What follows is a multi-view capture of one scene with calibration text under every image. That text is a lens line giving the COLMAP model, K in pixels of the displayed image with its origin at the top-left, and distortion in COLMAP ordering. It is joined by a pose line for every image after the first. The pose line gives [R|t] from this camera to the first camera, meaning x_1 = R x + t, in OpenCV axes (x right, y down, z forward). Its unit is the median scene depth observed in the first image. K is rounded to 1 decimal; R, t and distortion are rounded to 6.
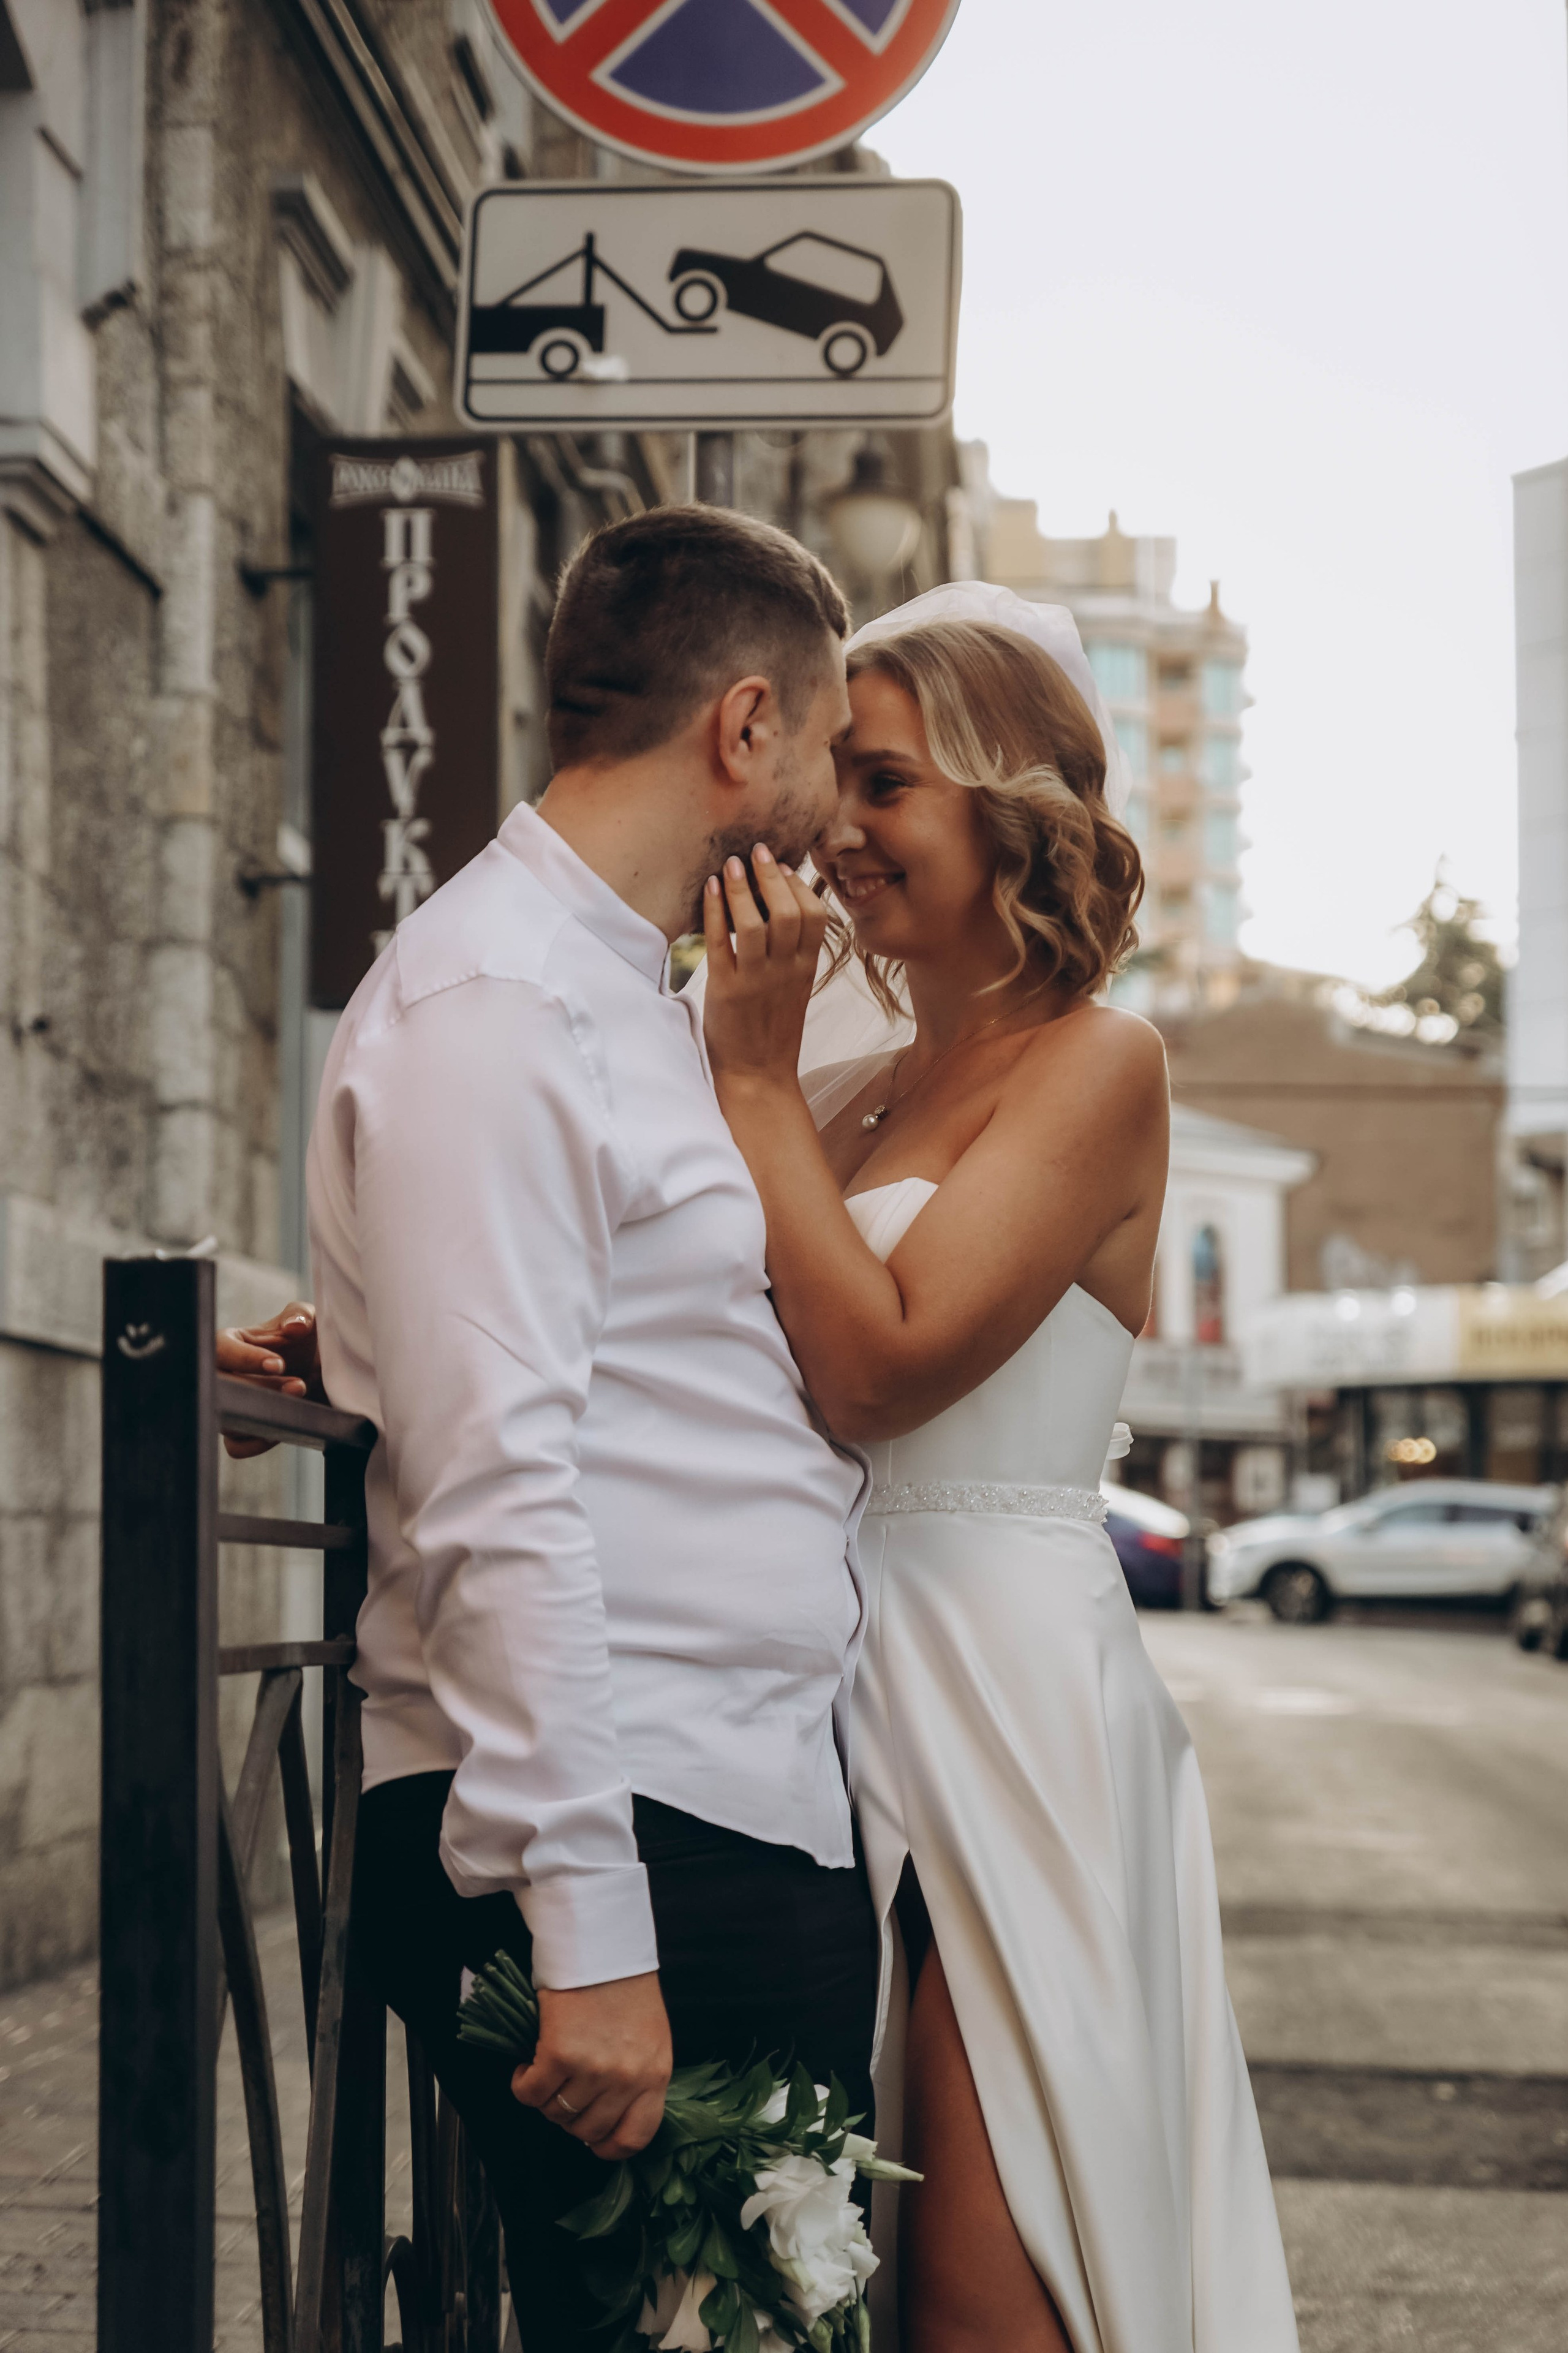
lens RADIAL K [[4837.8, 0, 784.0], [0, 4837.8, 1176.5], [0, 0, 1]] dist [0.075723, -0.366634]
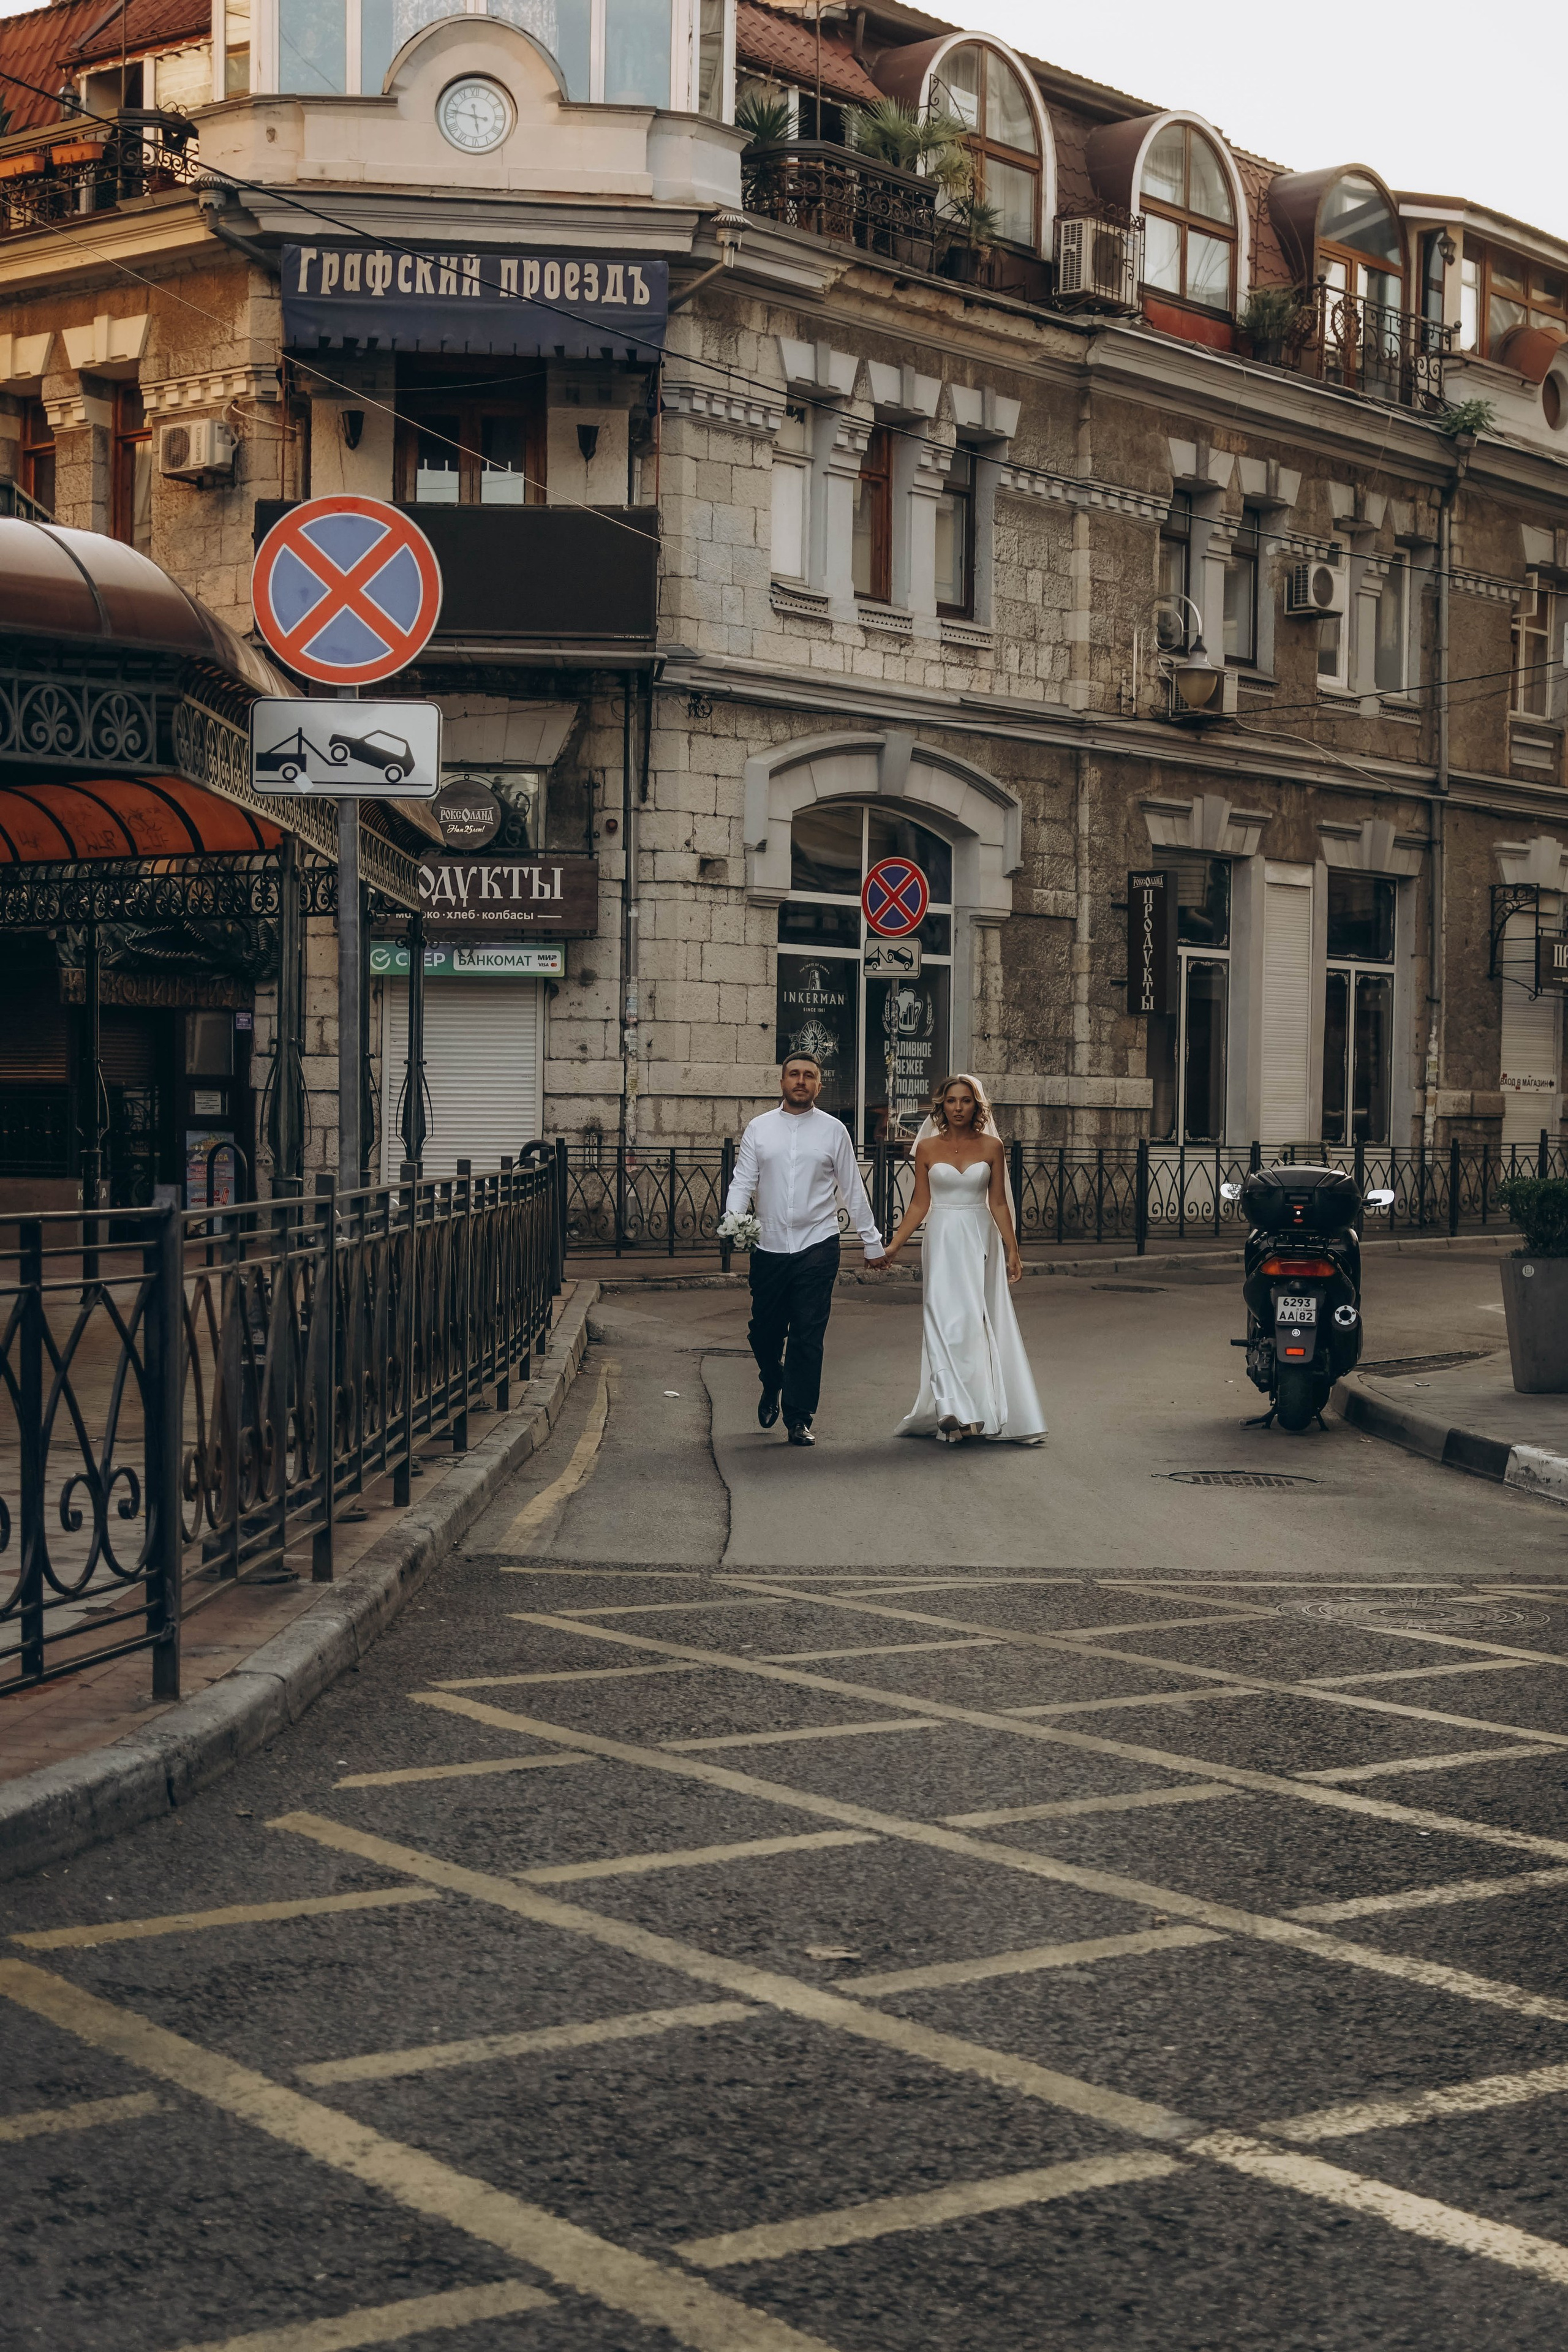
lens RADIAL K [[3619.5, 0, 784.0], [0, 3619.5, 1176.0], [0, 0, 1]] dist [0.025024, 0.044958]
pose [[0.793545, 0.020609, -0.608162, 1.636217], [0.035425, 0.996167, 0.079981, -0.164444], [0.607479, -0.085013, 0.789773, -1.699247]]
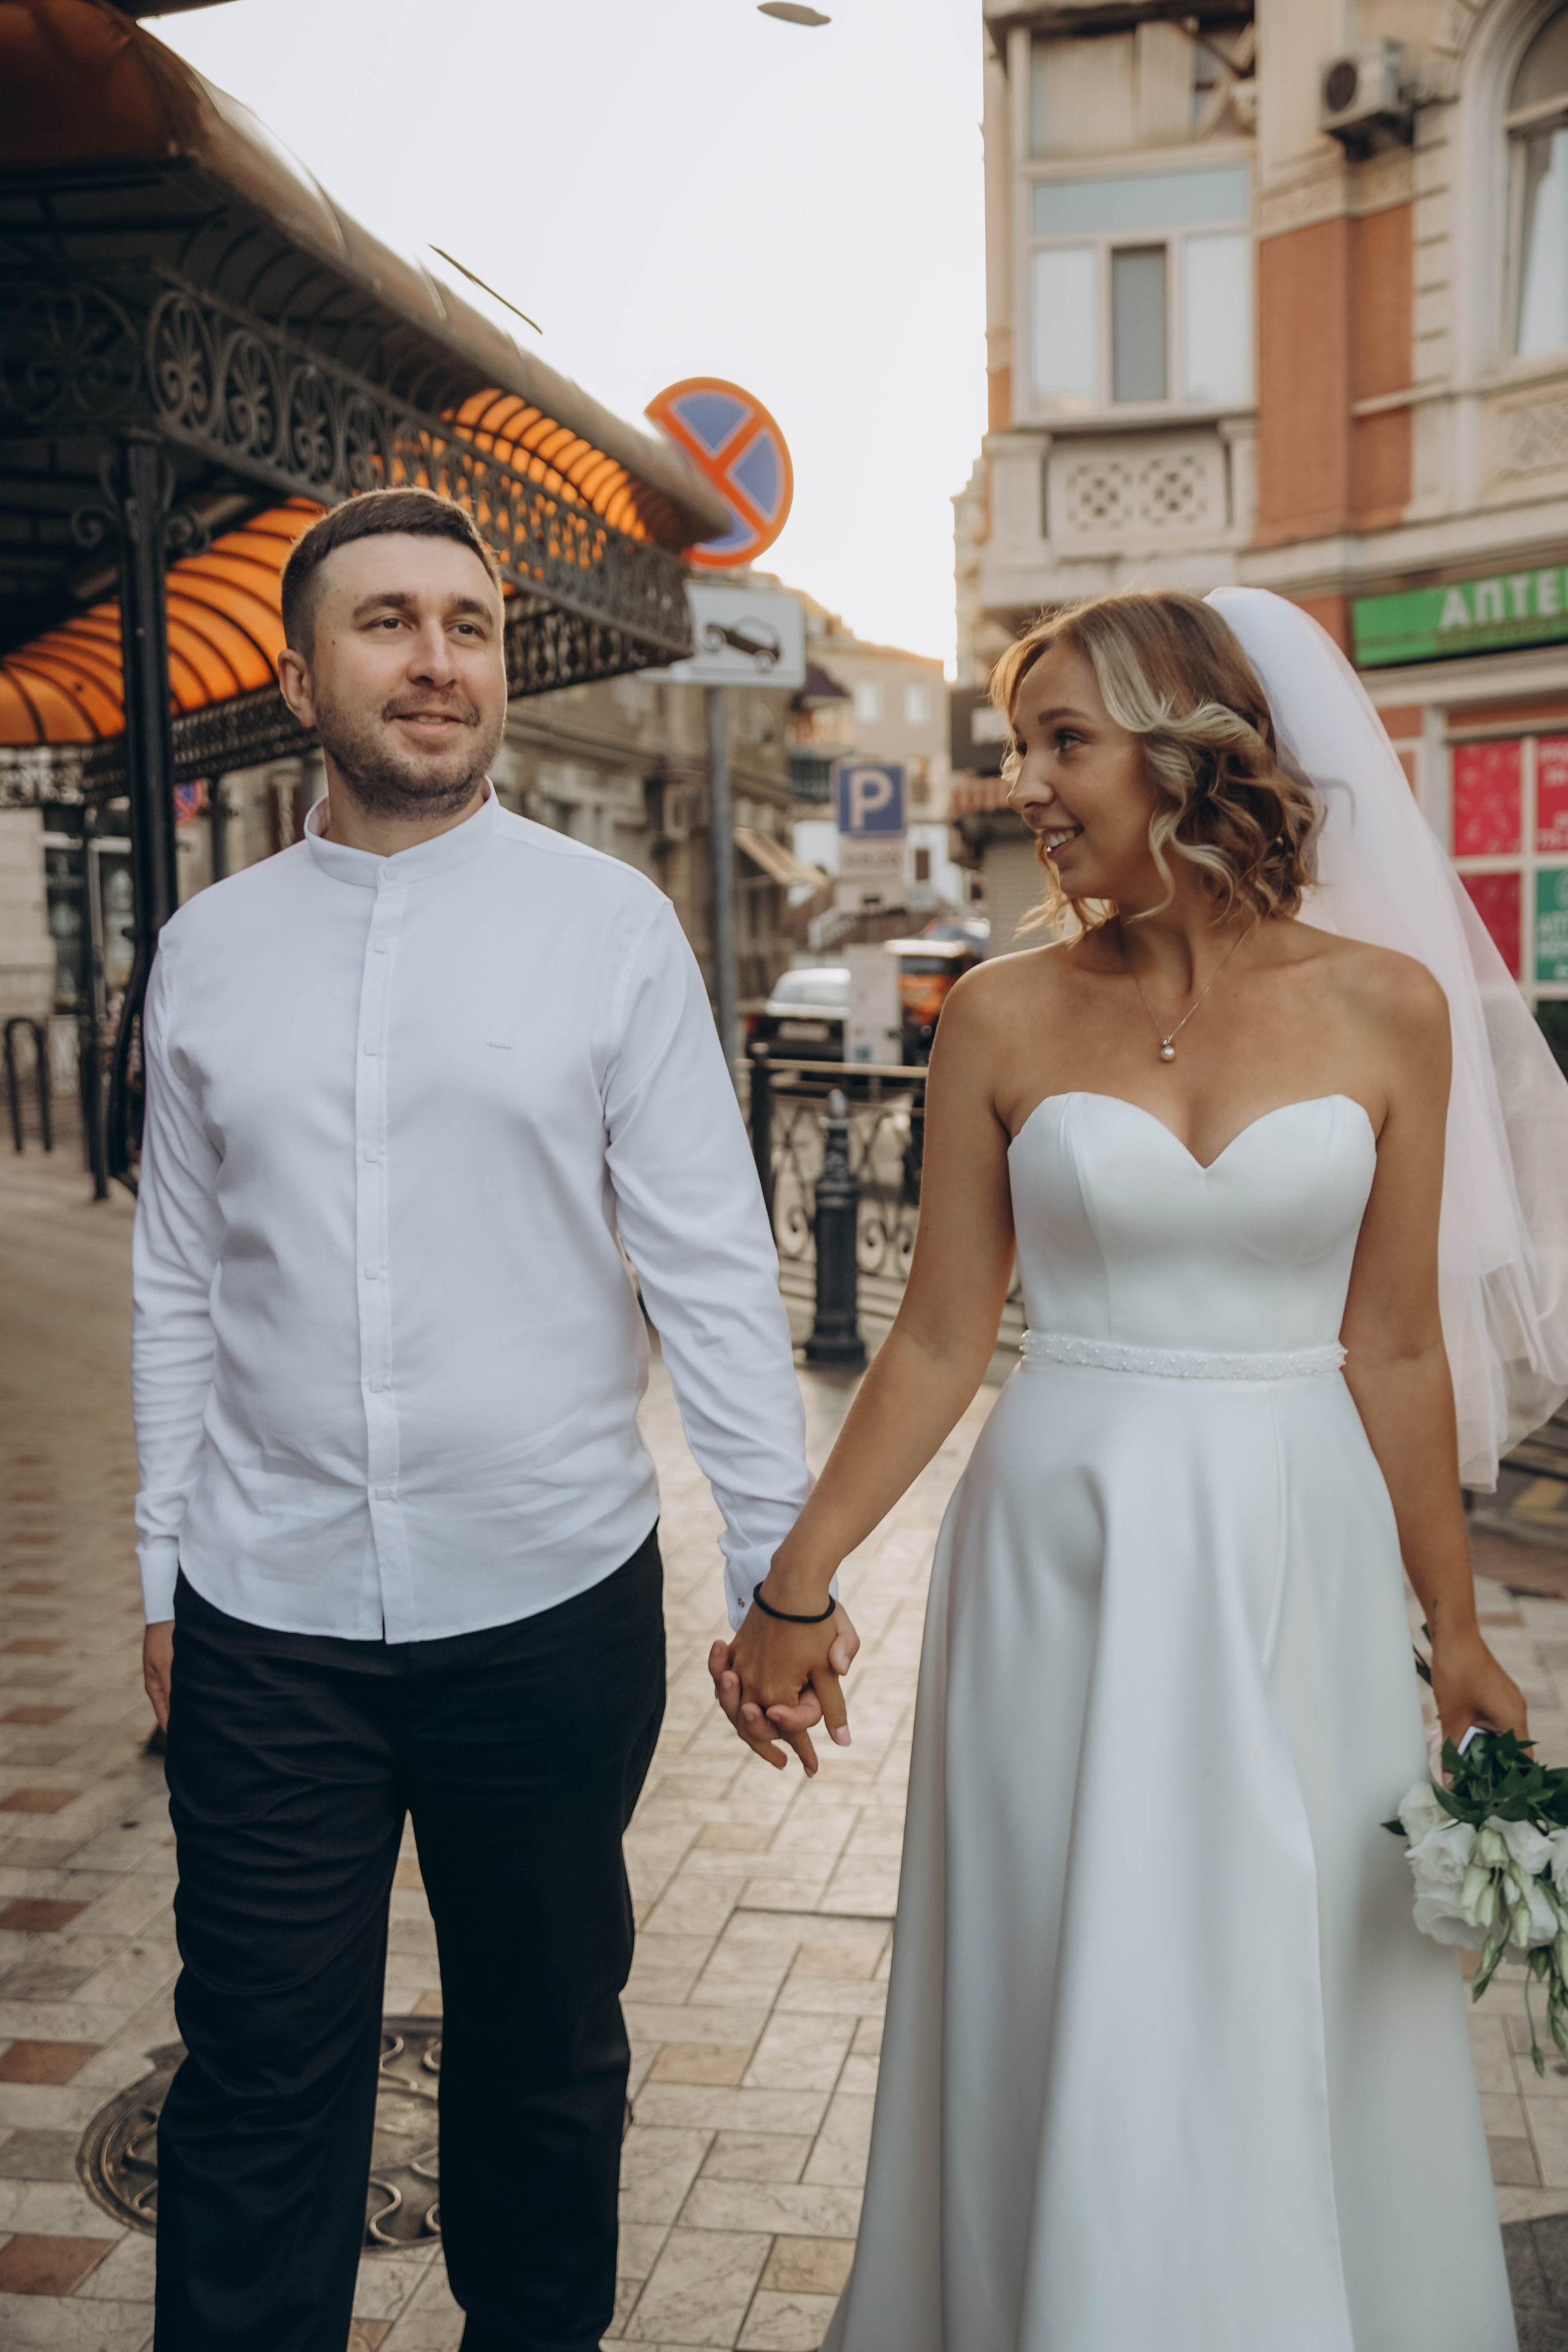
lens RADIAL K [[2561.3, 0, 788.8], [0, 2561.3, 1206.8], [0, 0, 1]] dist [-0.016604, 0.027105]
pose [[0.985320, -0.003368, -0.170683, 0.949872], [0.034454, 0.983155, 0.179495, -0.181024], [0.167203, -0.182741, 0.968839, -1.662022]]
